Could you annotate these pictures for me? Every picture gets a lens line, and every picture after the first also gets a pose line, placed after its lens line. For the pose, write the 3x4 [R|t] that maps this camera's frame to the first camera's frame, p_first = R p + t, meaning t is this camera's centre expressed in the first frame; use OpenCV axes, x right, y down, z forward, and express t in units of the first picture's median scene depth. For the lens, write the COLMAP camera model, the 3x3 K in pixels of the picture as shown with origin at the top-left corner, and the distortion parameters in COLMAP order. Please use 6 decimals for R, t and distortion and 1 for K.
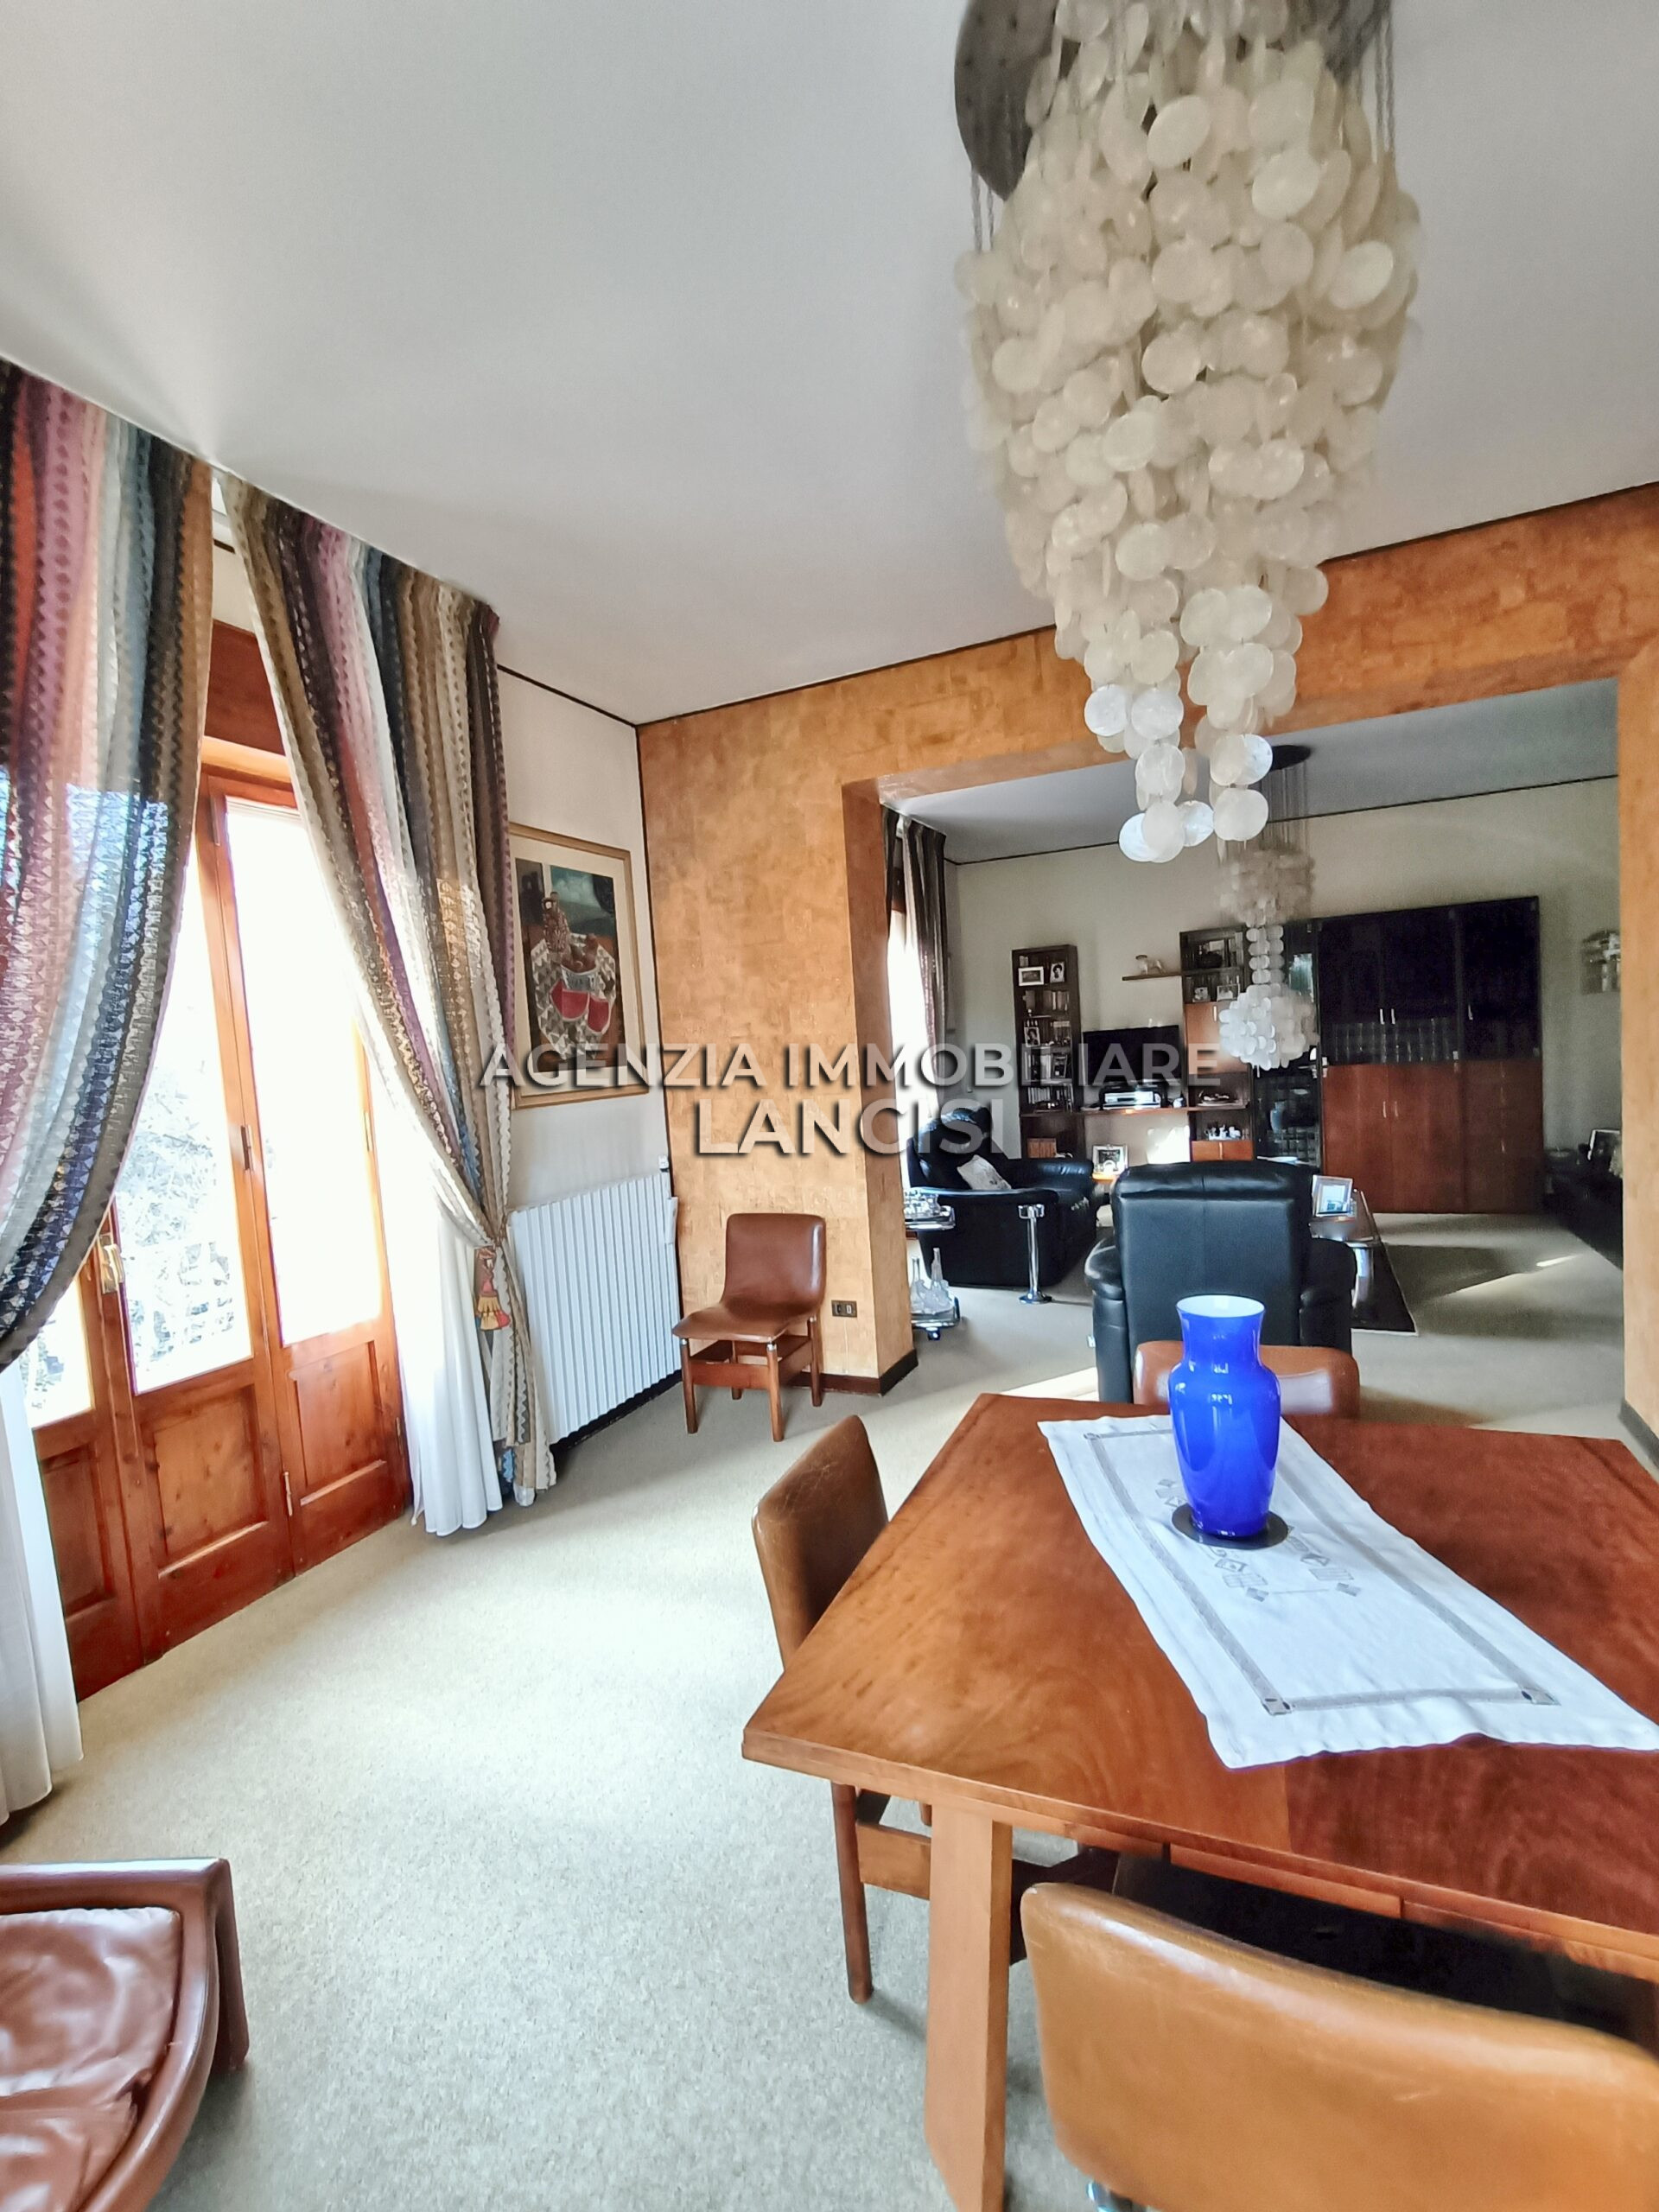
lens RADIAL K [[1007.7, 0, 817.2], [0, 1007.7, 1108.1], [0, 0, 1]] dist [-0.001883, -0.000238]
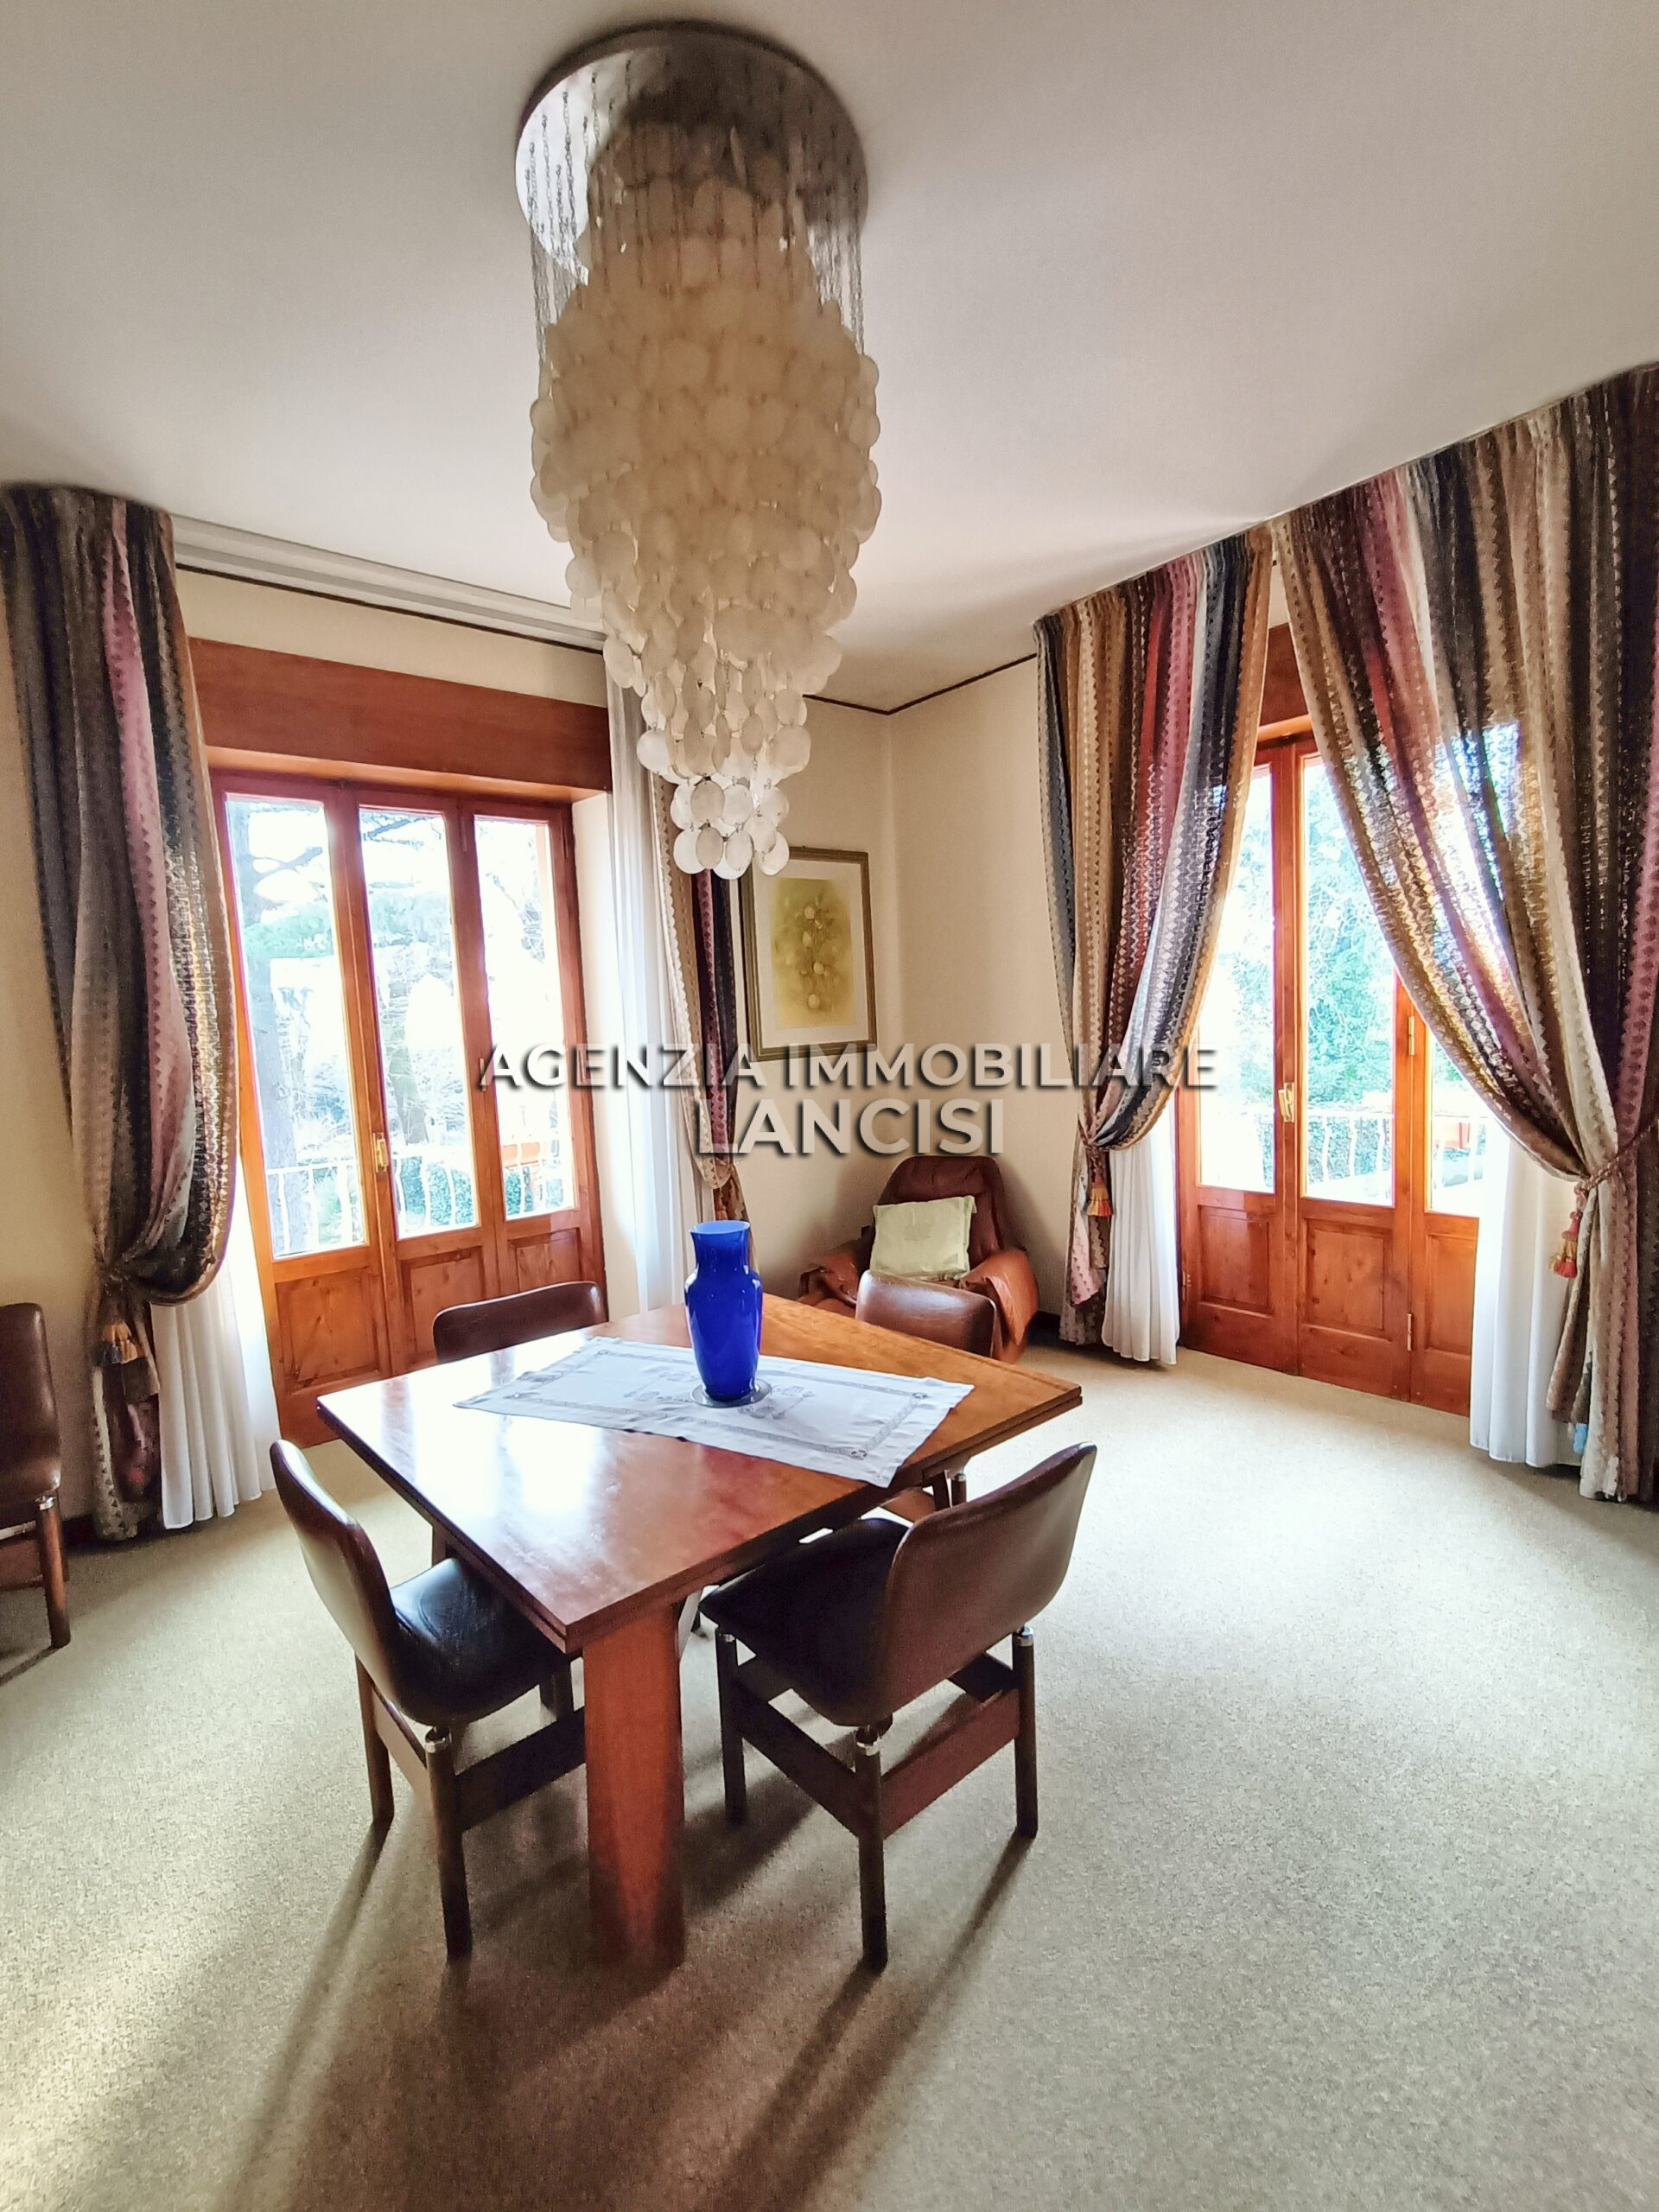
lens RADIAL K [[1007.7, 0, 814.4], [0, 1007.7, 1106.1], [0, 0, 1]] dist [-0.001883, -0.000238]
pose [[-0.433634, 0.171876, -0.884545, 0.580990], [0.019385, 0.983192, 0.181541, -0.078720], [0.900880, 0.061575, -0.429678, 0.648456]]
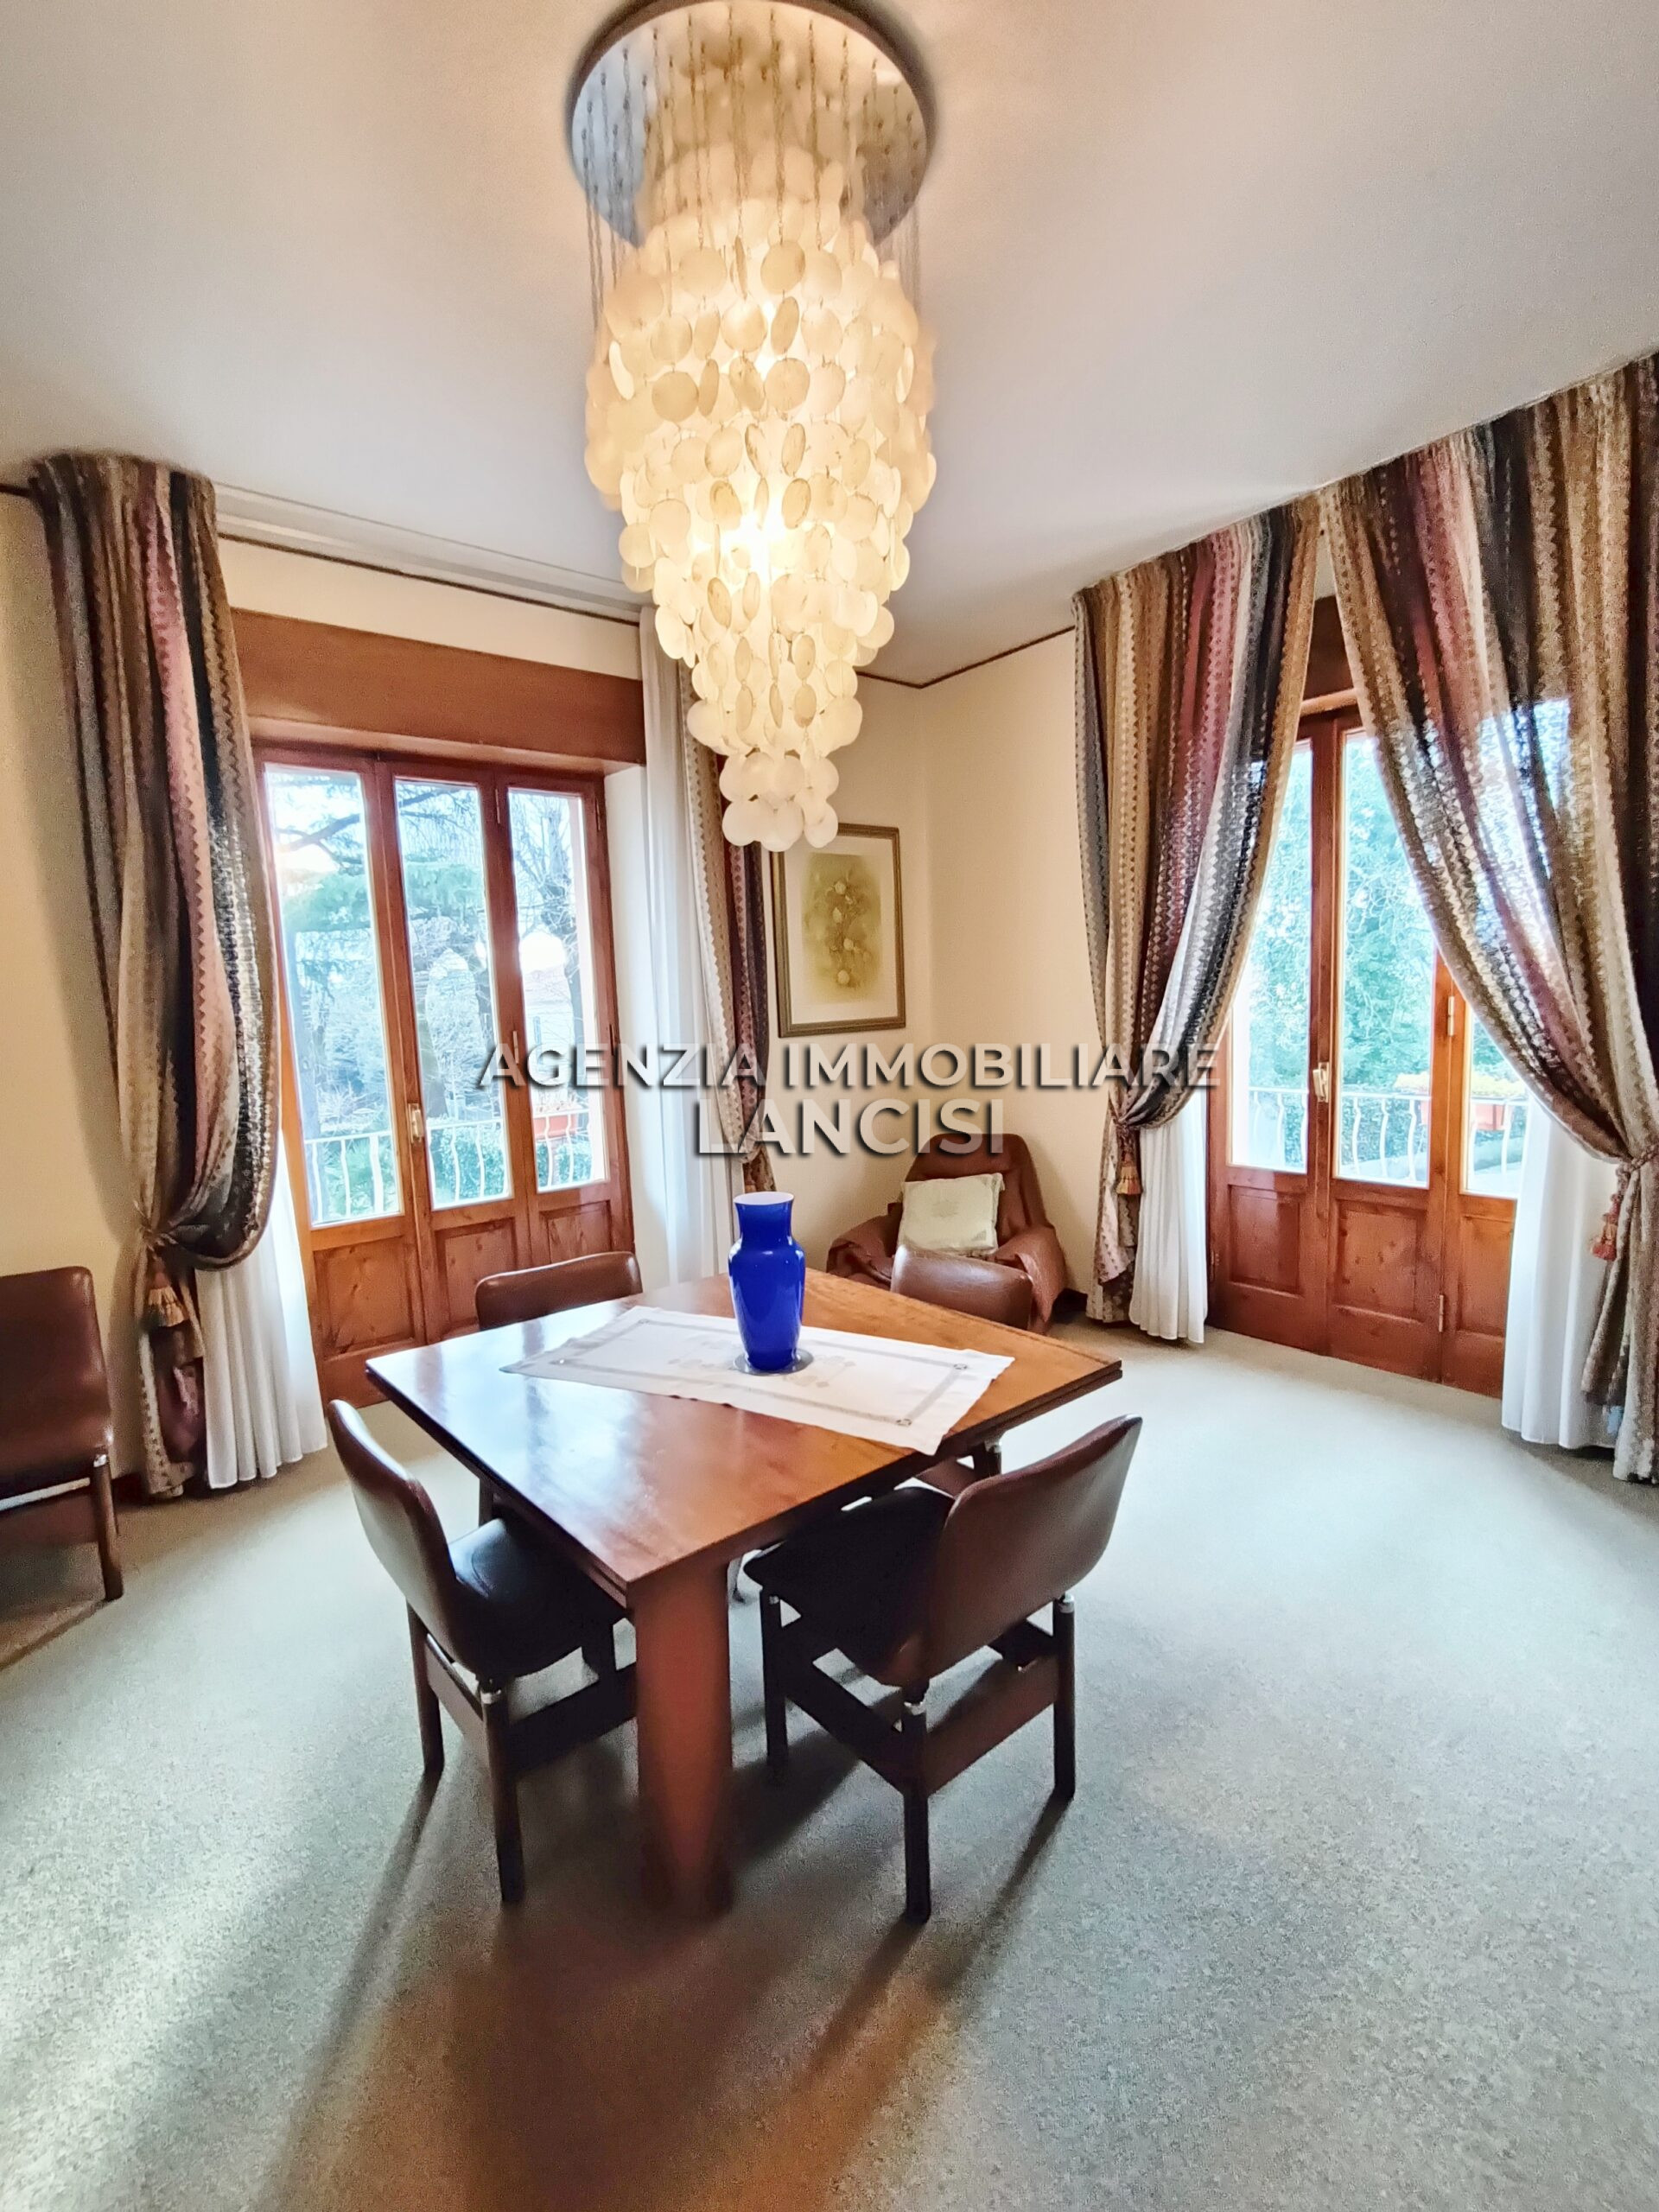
lens RADIAL K [[1007.7, 0, 814.5], [0, 1007.7, 1106.3], [0, 0, 1]] dist [-0.001883, -0.000238]
pose [[-0.449277, 0.186592, -0.873690, 0.590398], [0.012814, 0.979191, 0.202534, -0.076435], [0.893301, 0.079799, -0.442319, 0.636598]]
